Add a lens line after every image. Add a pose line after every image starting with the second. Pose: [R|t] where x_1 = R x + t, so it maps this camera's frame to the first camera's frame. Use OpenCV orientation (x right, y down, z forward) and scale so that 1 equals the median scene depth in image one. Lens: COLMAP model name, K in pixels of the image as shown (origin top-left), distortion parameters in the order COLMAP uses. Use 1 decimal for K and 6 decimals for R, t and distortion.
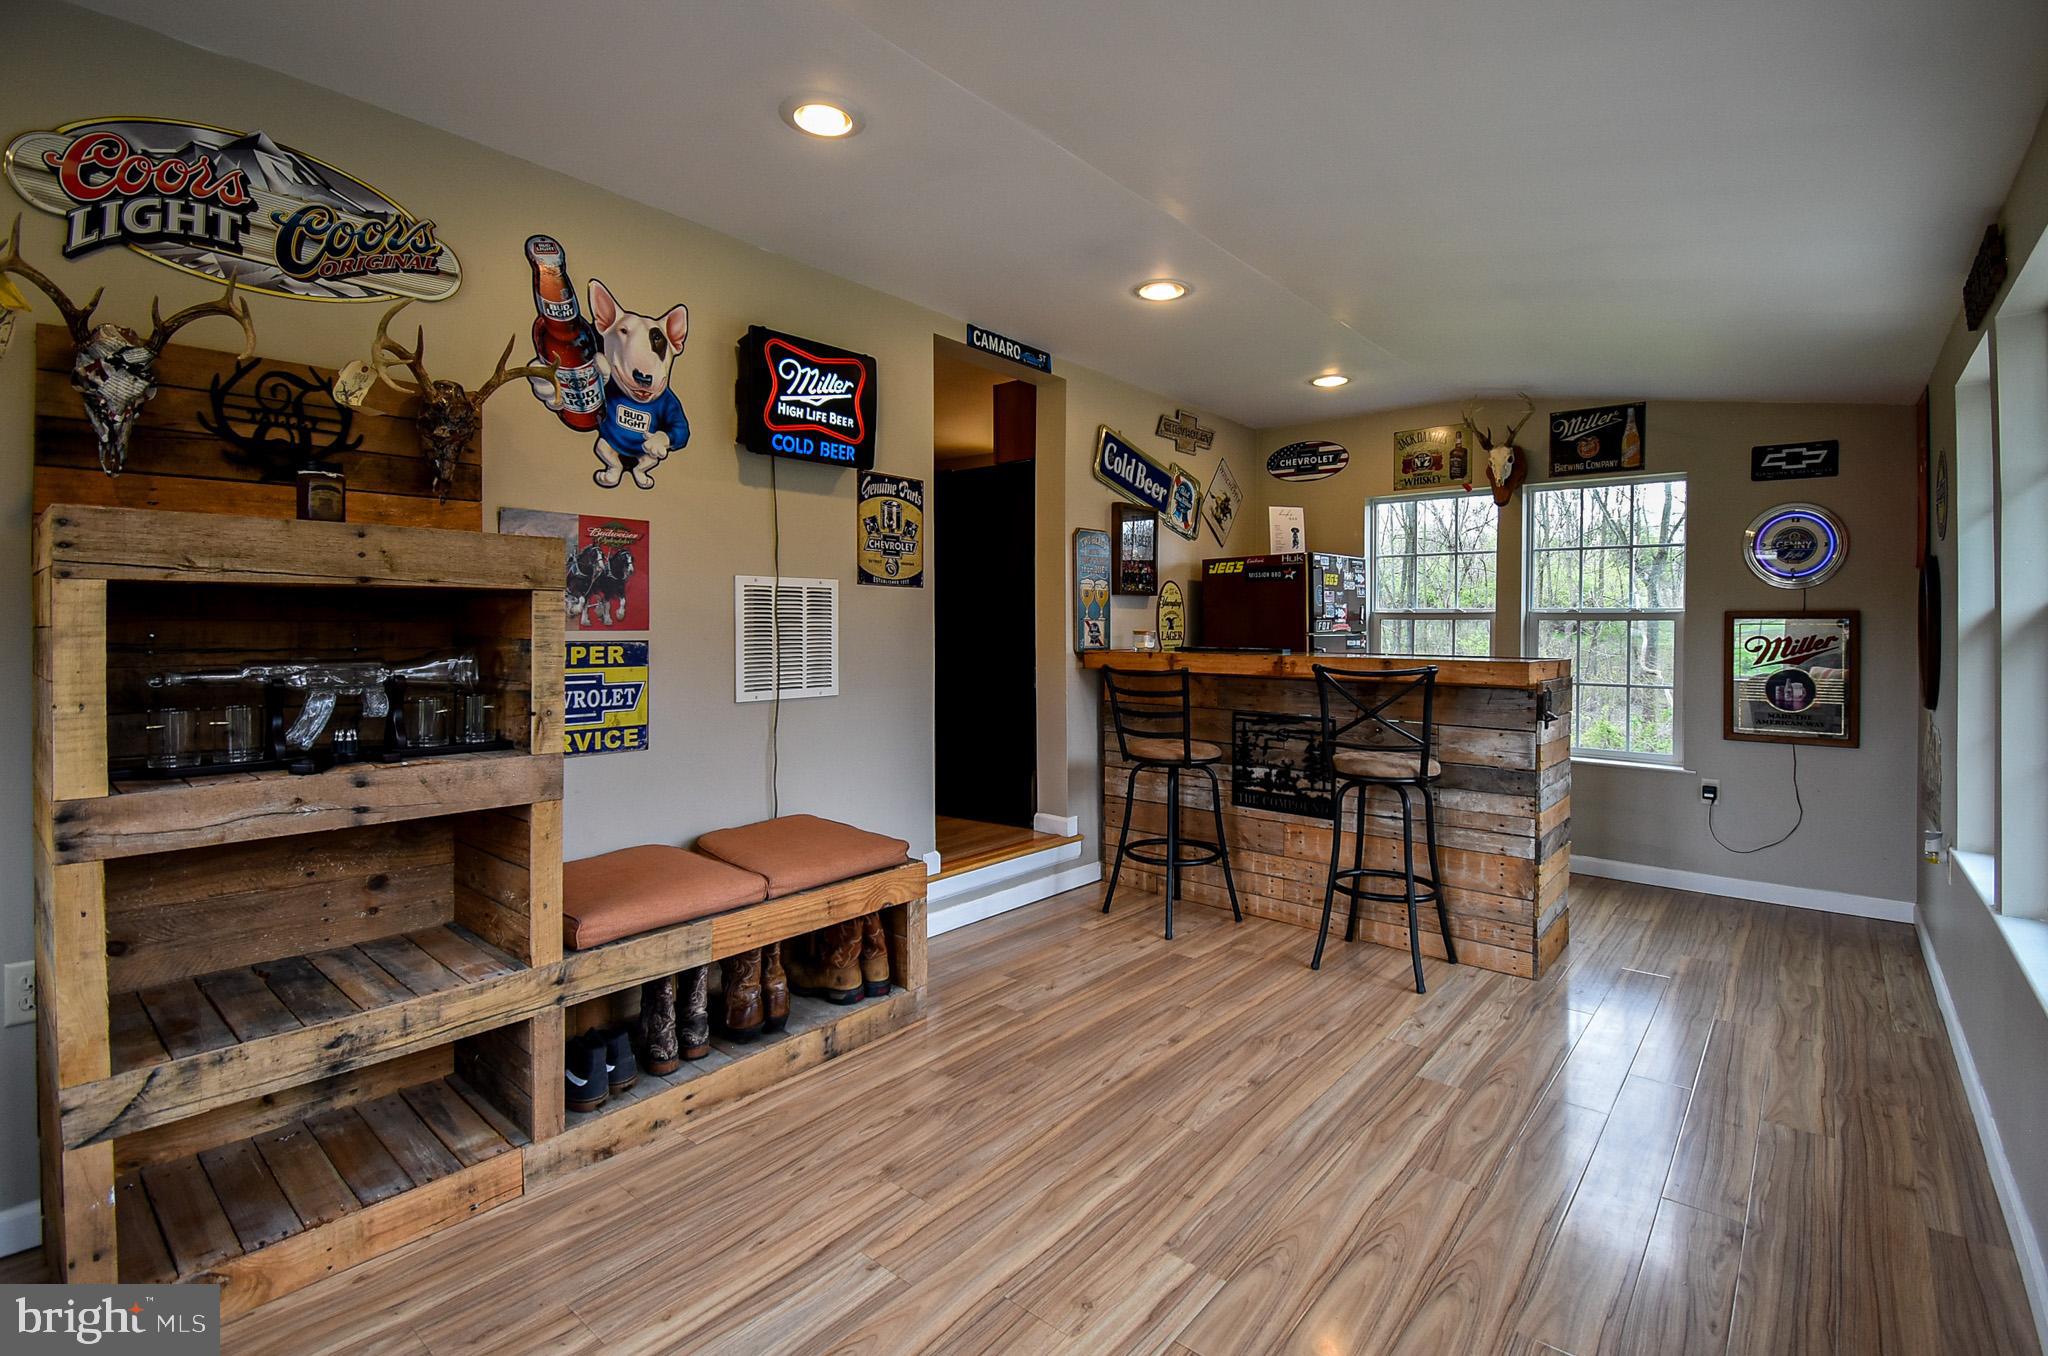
lens RADIAL K [[927.5, 0, 998.1], [0, 927.5, 639.6], [0, 0, 1]] dist [-0.047419, -0.003699]
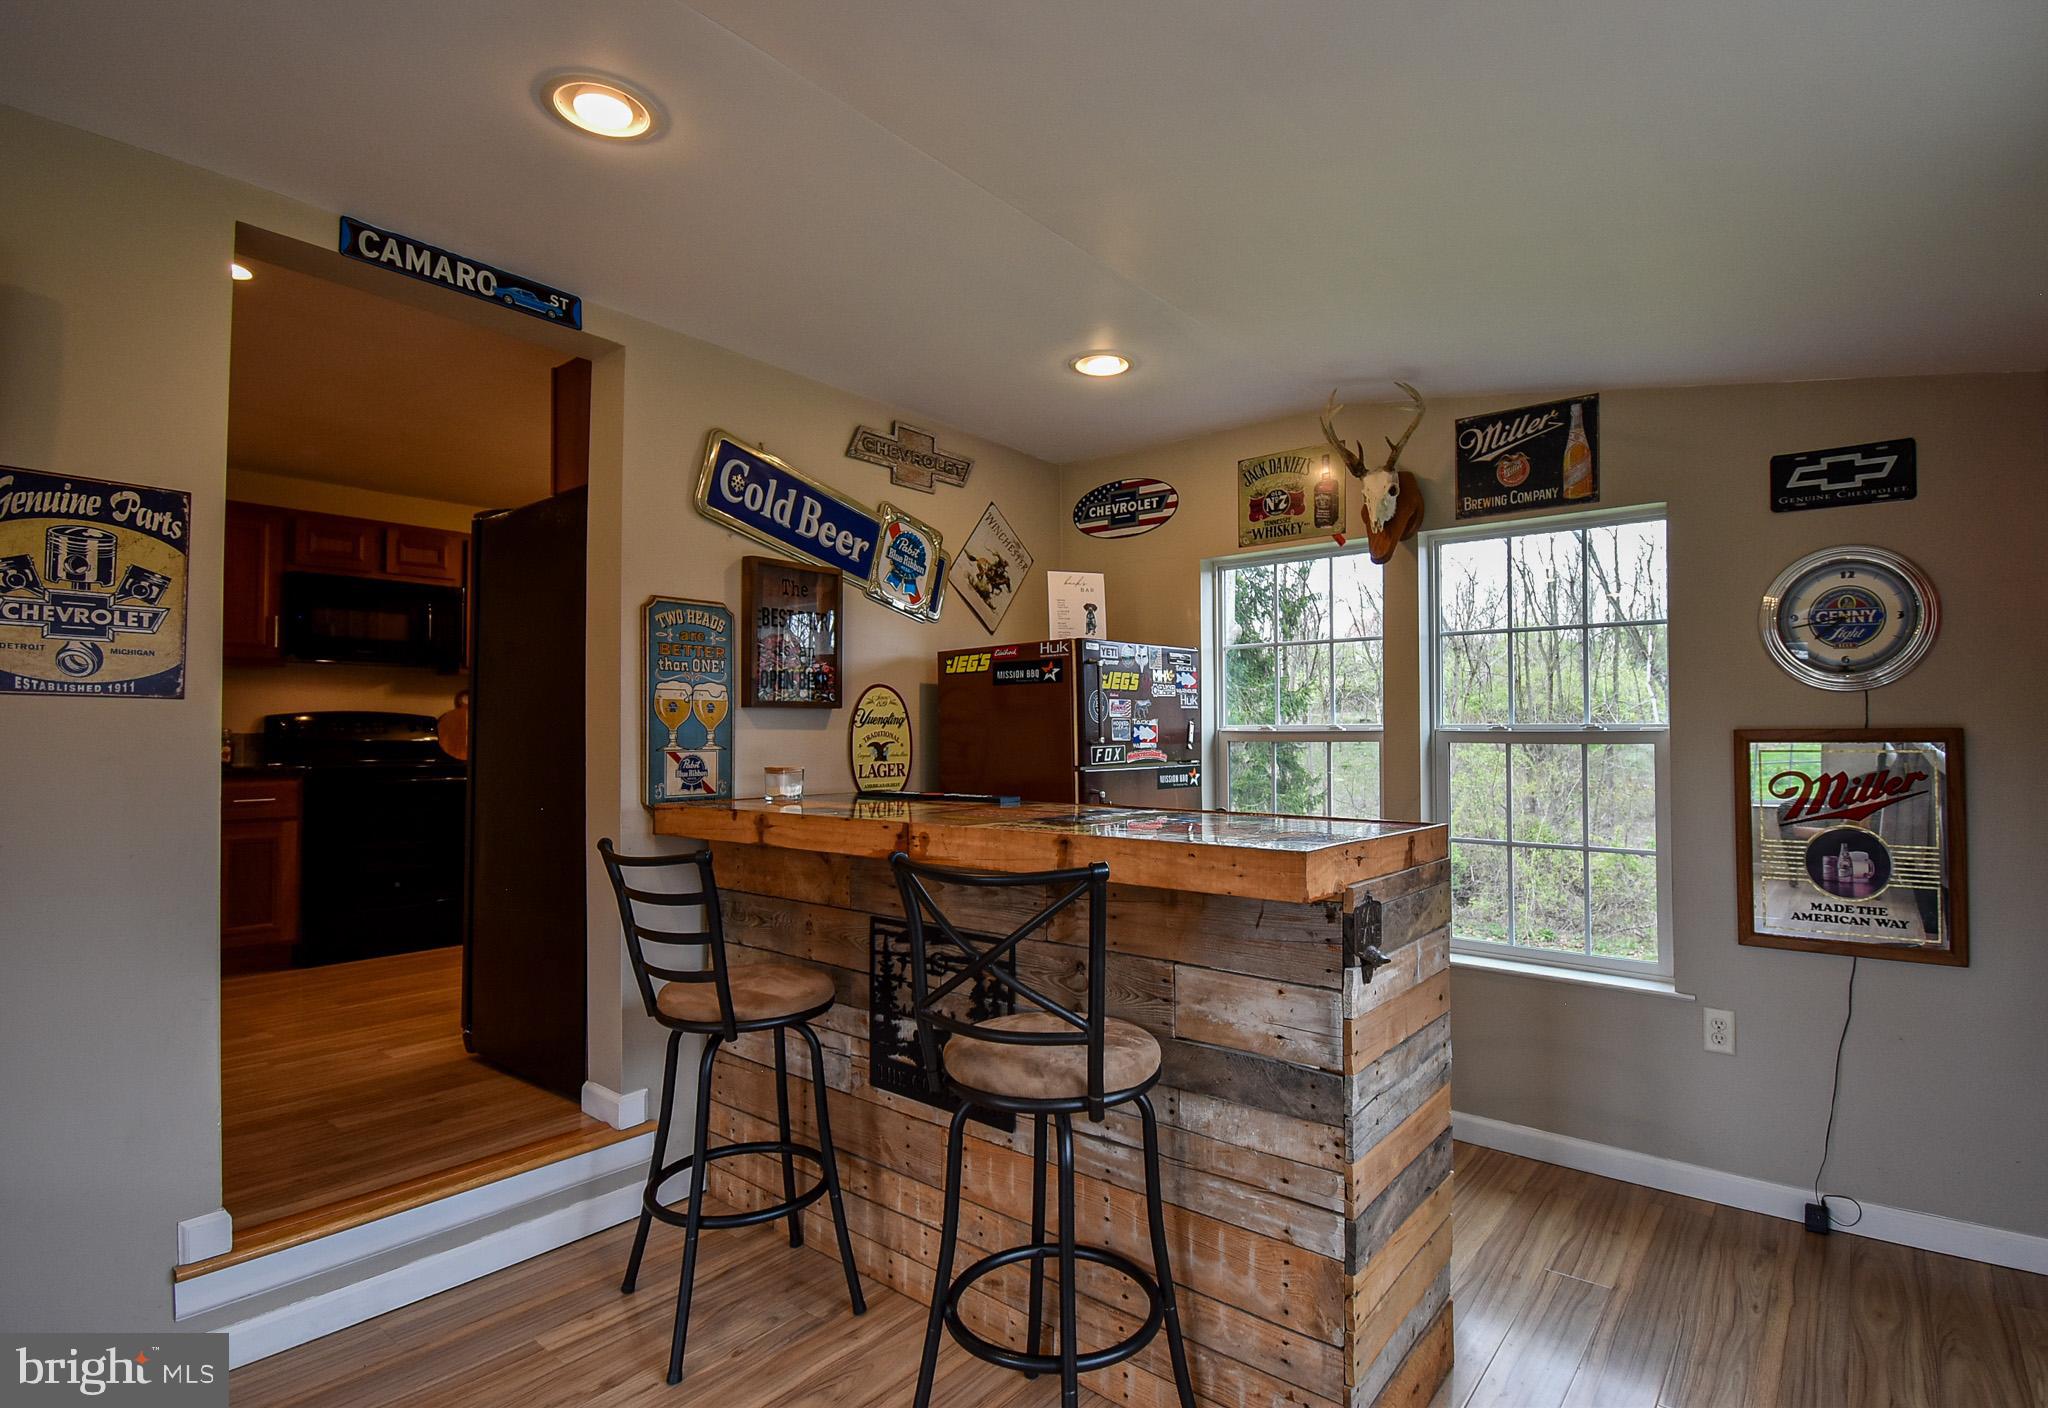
lens RADIAL K [[1004.8, 0, 1034.7], [0, 1004.8, 708.8], [0, 0, 1]] dist [-0.029958, -0.006946]
pose [[0.998432, -0.004068, 0.055822, 0.376511], [0.006418, 0.999098, -0.041973, -0.025507], [-0.055601, 0.042265, 0.997558, 0.449672]]
